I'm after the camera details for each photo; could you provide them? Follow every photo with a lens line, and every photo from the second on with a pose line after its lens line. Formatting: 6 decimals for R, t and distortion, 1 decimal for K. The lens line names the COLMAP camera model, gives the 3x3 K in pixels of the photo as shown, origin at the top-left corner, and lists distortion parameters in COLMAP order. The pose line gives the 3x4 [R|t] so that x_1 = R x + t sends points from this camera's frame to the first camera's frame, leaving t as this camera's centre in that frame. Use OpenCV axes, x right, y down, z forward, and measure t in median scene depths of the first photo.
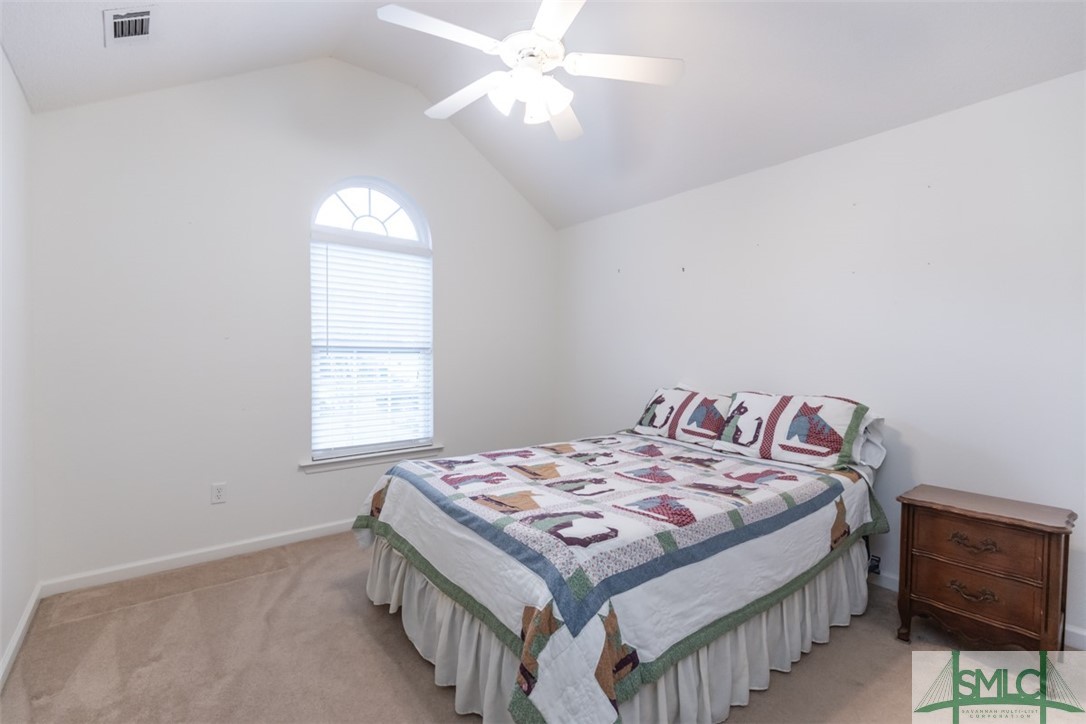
lens RADIAL K [[488.3, 0, 538.8], [0, 488.3, 364.4], [0, 0, 1]] dist [0.001624, 0.000091]
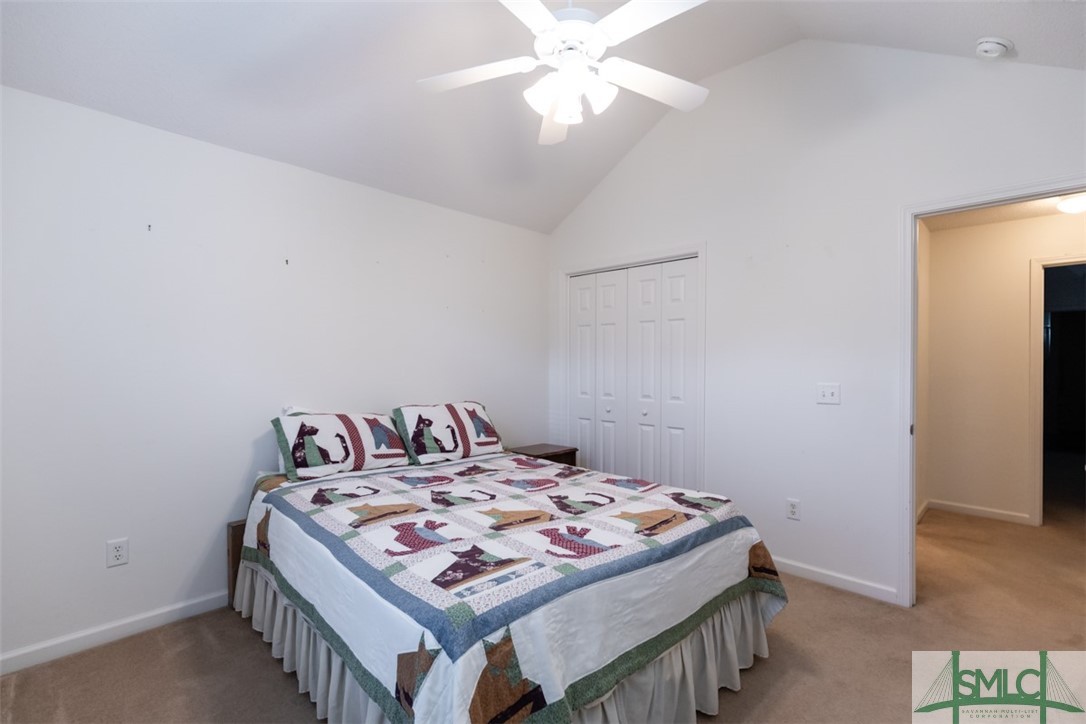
lens RADIAL K [[488.3, 0, 538.8], [0, 488.3, 364.4], [0, 0, 1]] dist [0.001624, 0.000091]
pose [[-0.103987, -0.009535, 0.994533, -0.909812], [0.012103, 0.999868, 0.010852, -0.059120], [-0.994505, 0.013165, -0.103858, 1.138484]]
